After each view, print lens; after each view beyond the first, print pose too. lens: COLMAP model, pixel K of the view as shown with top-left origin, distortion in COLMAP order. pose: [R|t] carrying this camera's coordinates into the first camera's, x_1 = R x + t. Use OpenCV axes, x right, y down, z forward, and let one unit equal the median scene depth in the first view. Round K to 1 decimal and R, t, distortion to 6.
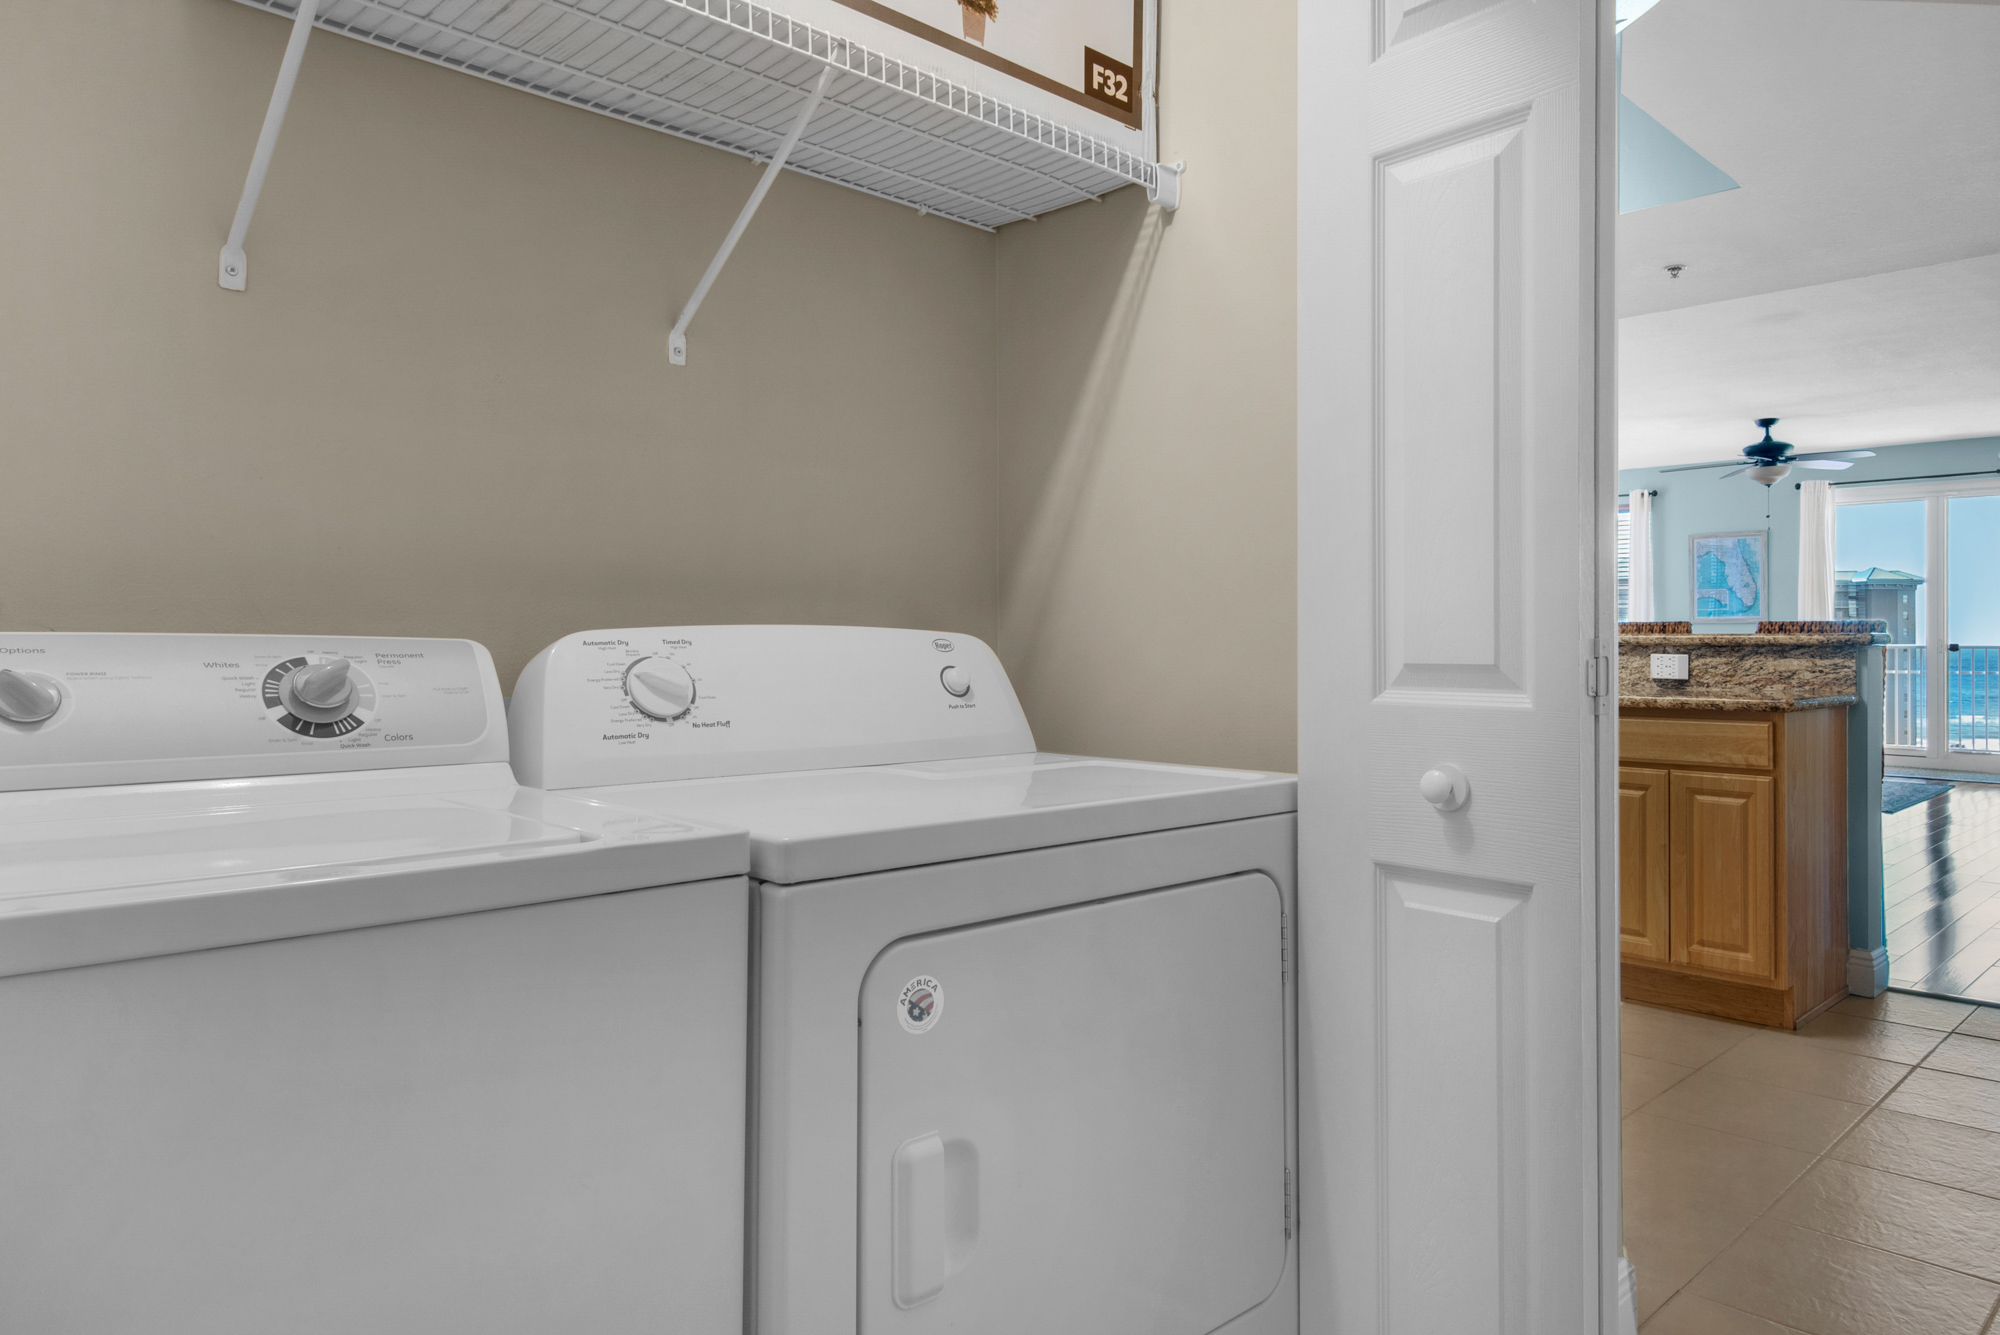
lens RADIAL K [[1332.6, 0, 1000.0], [0, 1332.6, 667.5], [0, 0, 1]] dist [0.001918, -0.079875]
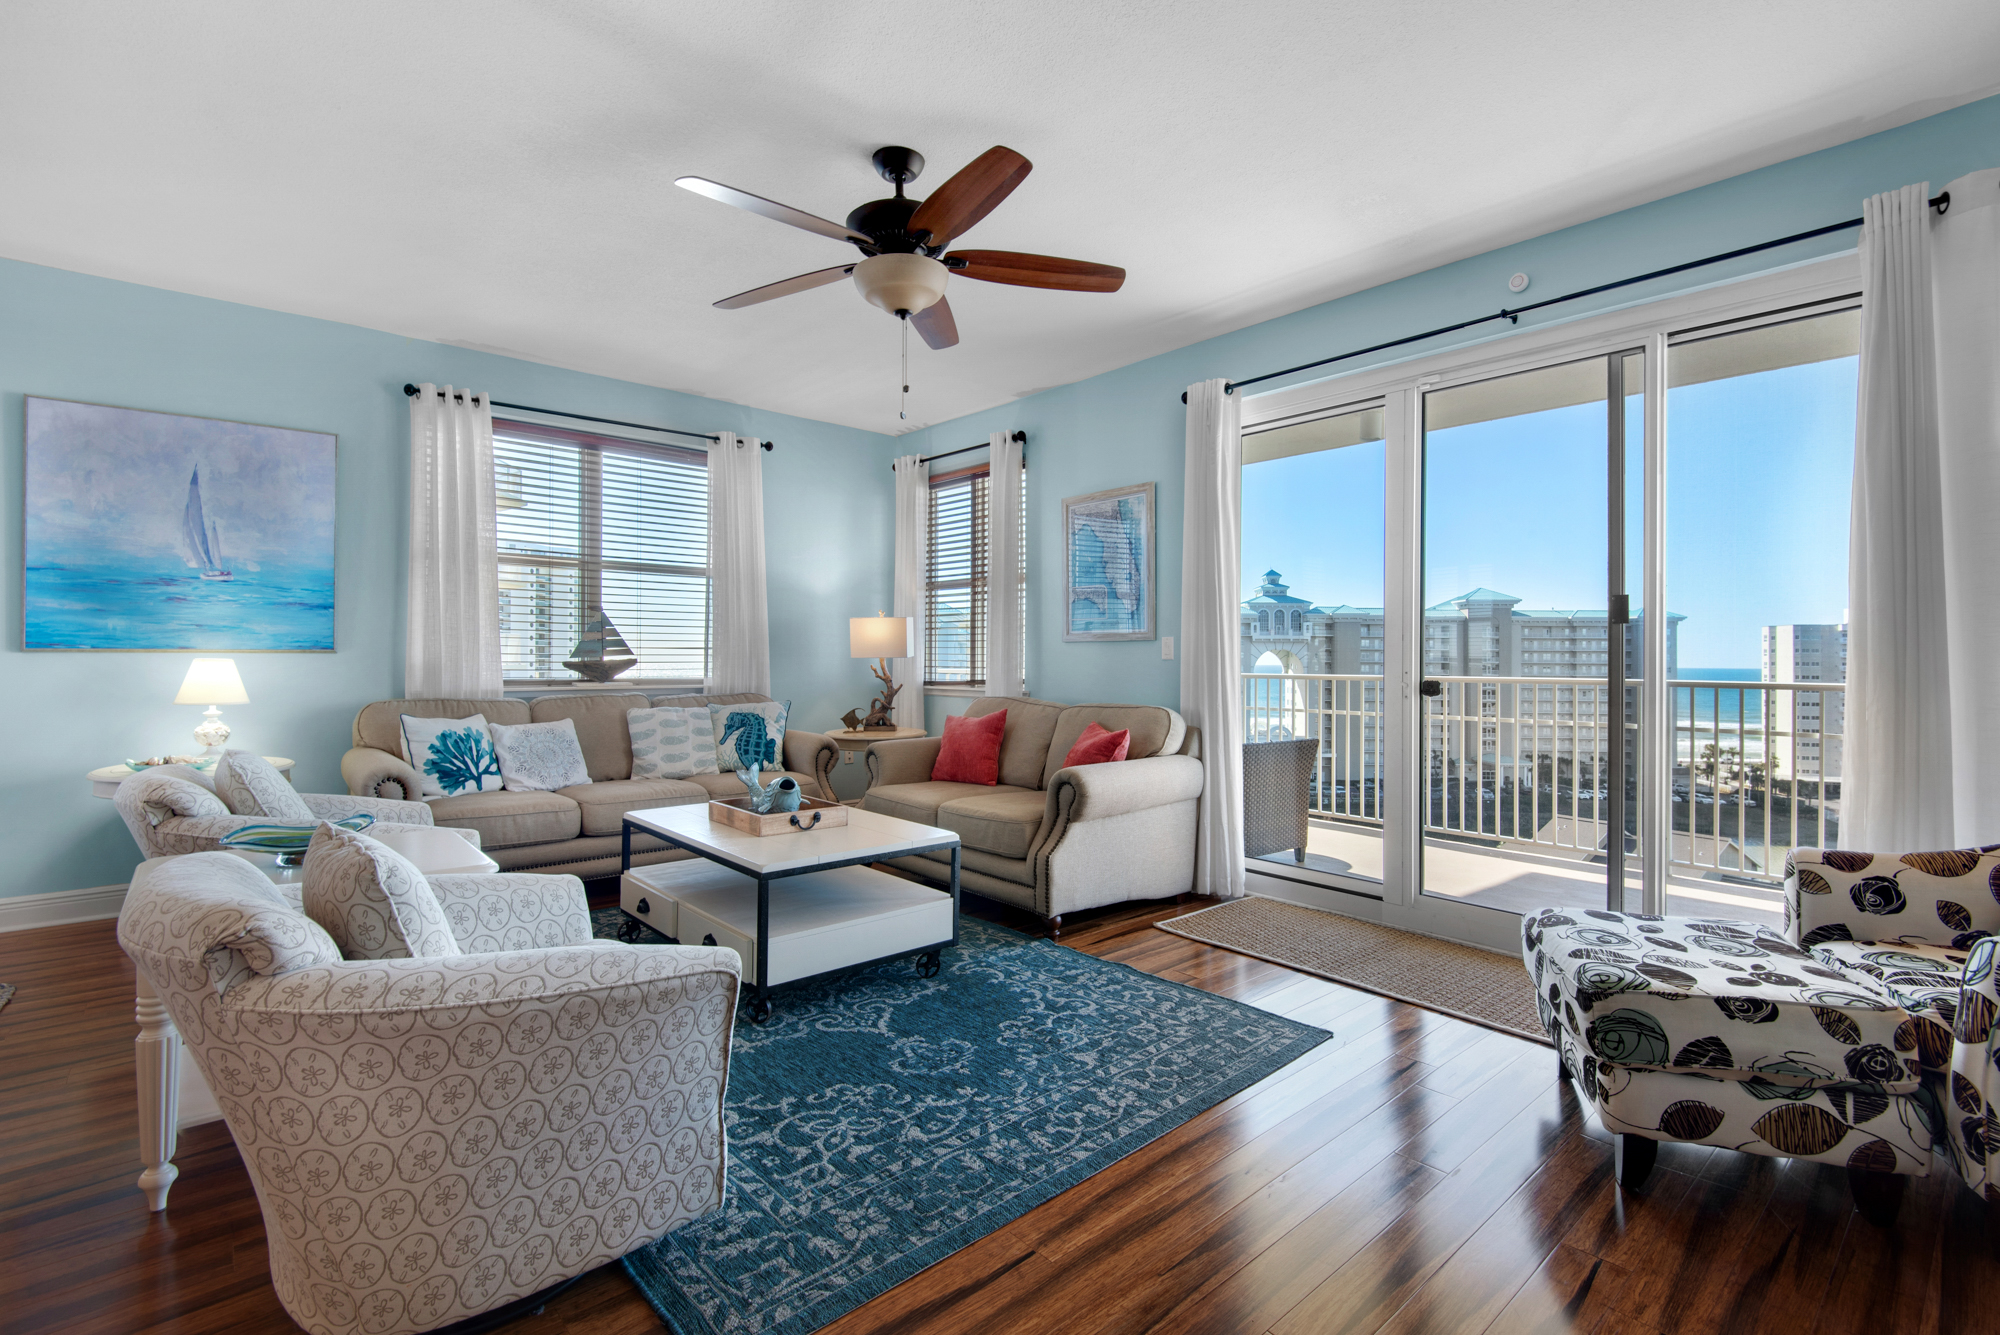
lens RADIAL K [[910.9, 0, 1004.4], [0, 910.9, 647.4], [0, 0, 1]] dist [0.025346, -0.017978]
pose [[0.999142, 0.005418, -0.041051, 0.669166], [-0.006650, 0.999530, -0.029923, -0.023214], [0.040870, 0.030170, 0.998709, 0.751695]]
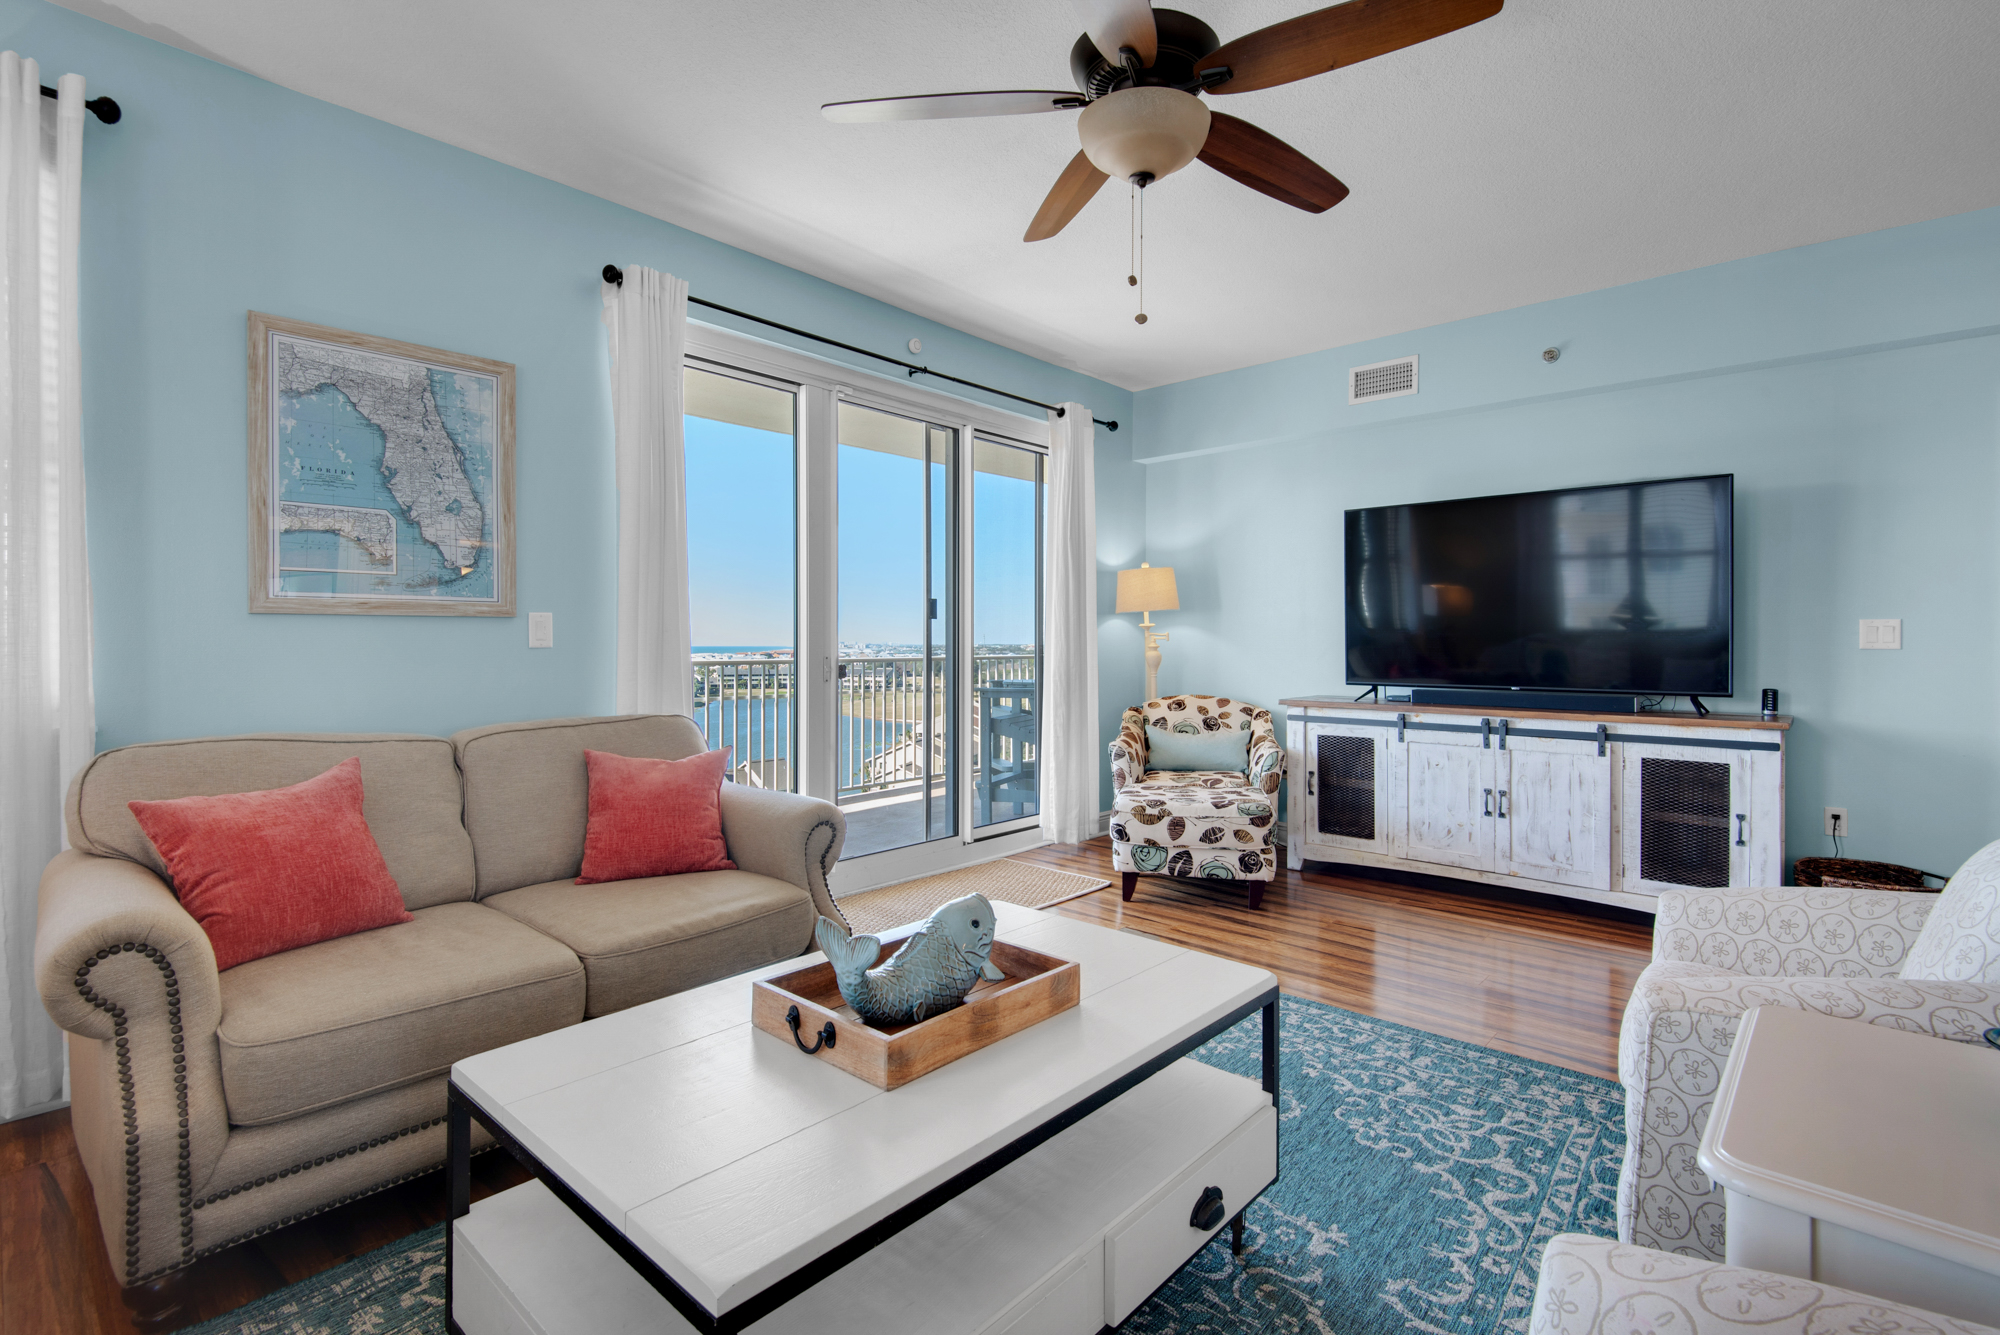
lens RADIAL K [[919.0, 0, 1014.7], [0, 919.0, 634.1], [0, 0, 1]] dist [0.022160, -0.016821]
pose [[-0.078914, 0.008631, 0.996844, 0.395231], [0.015418, 0.999853, -0.007436, -0.031560], [-0.996762, 0.014782, -0.079035, 1.107957]]
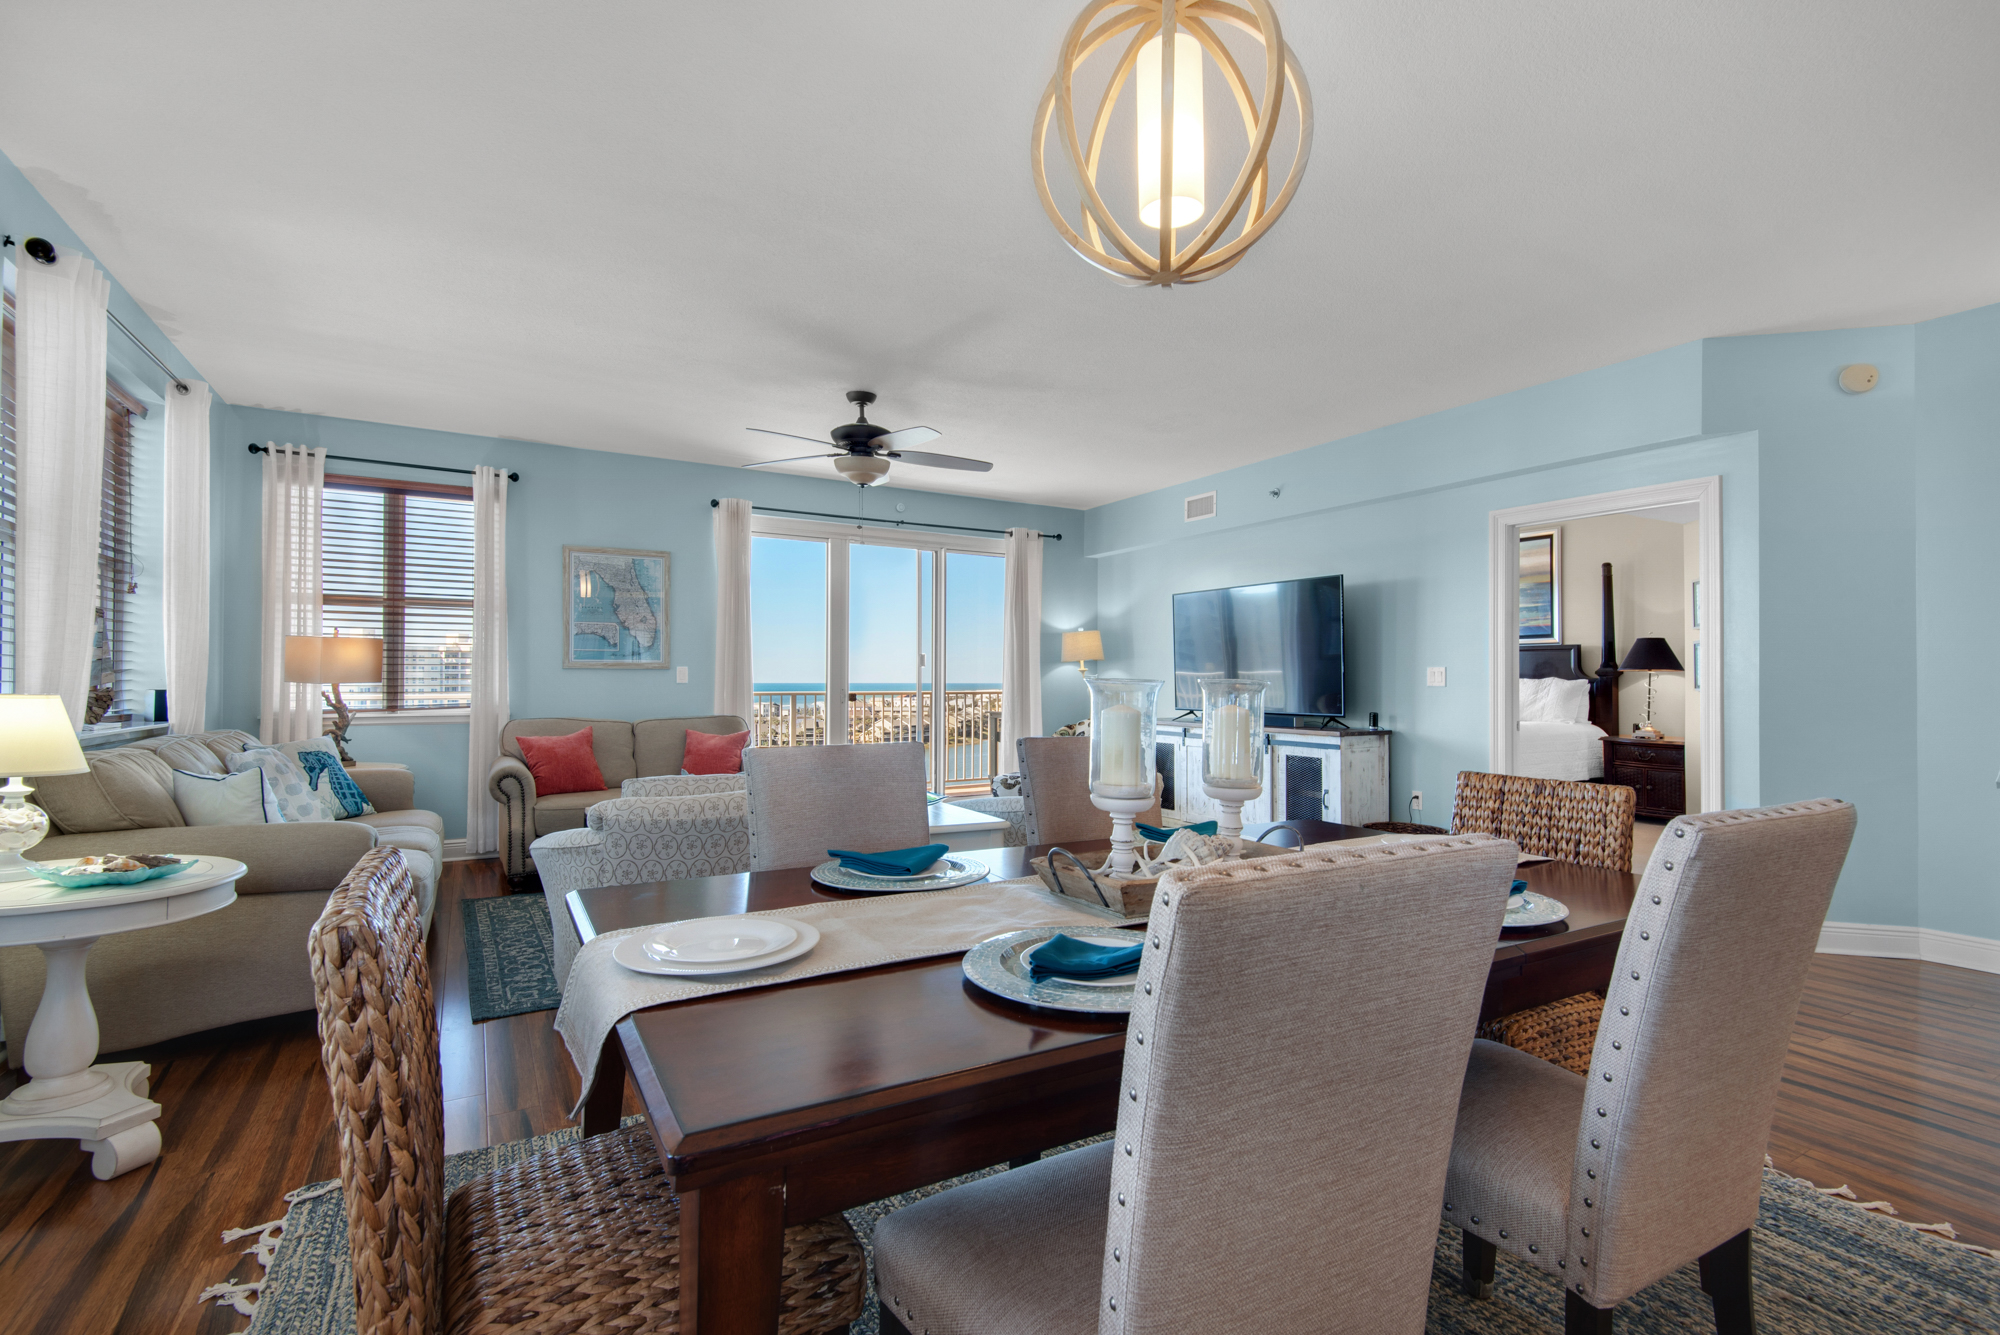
lens RADIAL K [[910.9, 0, 1004.4], [0, 910.9, 647.4], [0, 0, 1]] dist [0.025346, -0.017978]
pose [[0.231528, 0.035982, 0.972163, 0.124016], [0.013328, 0.999105, -0.040153, -0.027935], [-0.972737, 0.022253, 0.230841, 0.855095]]
